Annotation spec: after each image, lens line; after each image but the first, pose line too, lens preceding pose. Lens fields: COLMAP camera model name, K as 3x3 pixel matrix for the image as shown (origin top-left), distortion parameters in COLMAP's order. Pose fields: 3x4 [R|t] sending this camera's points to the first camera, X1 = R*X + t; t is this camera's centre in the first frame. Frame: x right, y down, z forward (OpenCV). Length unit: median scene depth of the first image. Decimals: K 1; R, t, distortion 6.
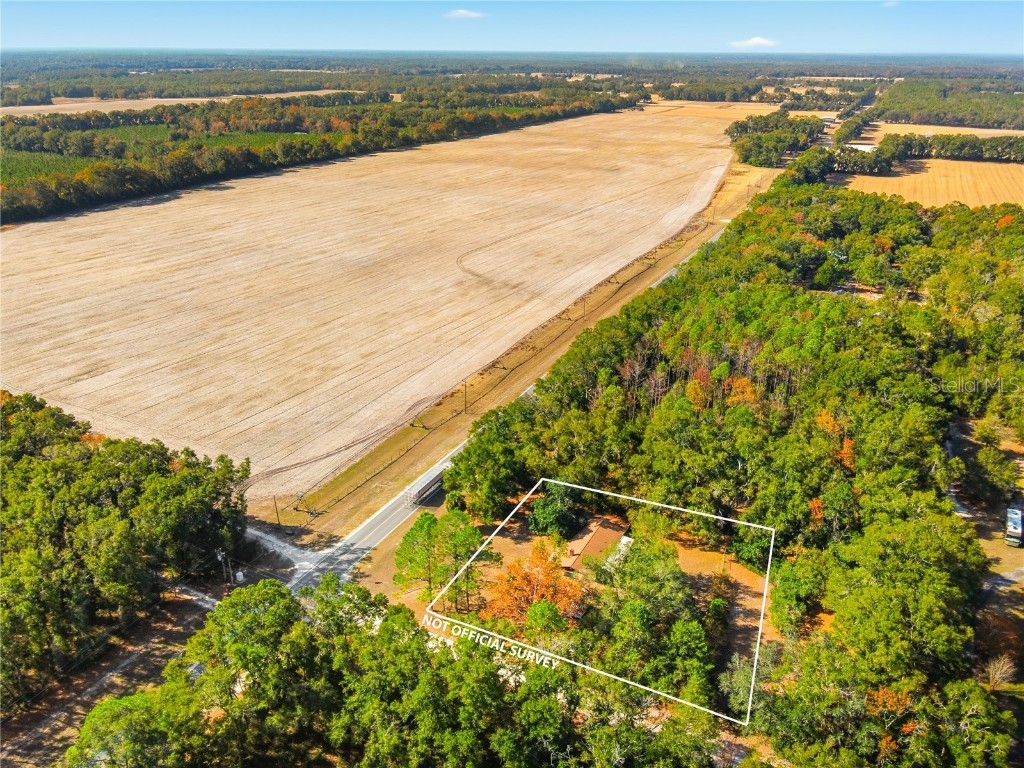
lens RADIAL K [[766.4, 0, 512.0], [0, 766.4, 408.9], [0, 0, 1]] dist [0.003435, 0.000945]
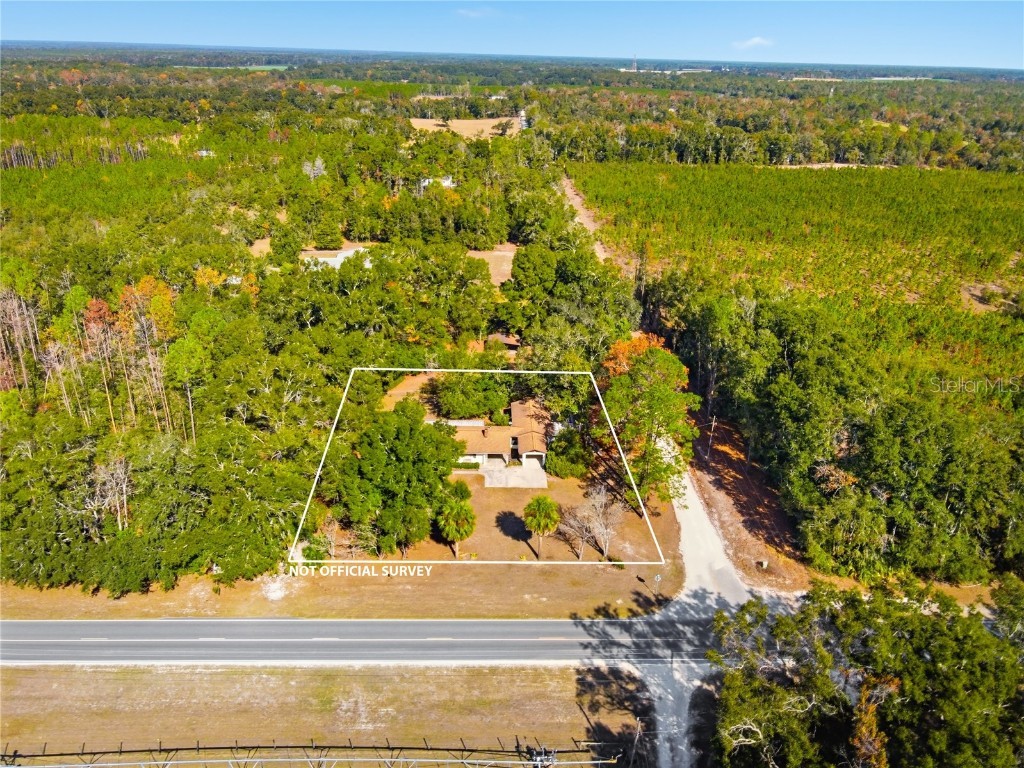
lens RADIAL K [[766.4, 0, 512.0], [0, 766.4, 408.9], [0, 0, 1]] dist [0.003435, 0.000945]
pose [[-0.465320, -0.376988, 0.800848, -0.389286], [0.350486, 0.752343, 0.557800, -0.186959], [-0.812796, 0.540241, -0.217951, 0.755426]]
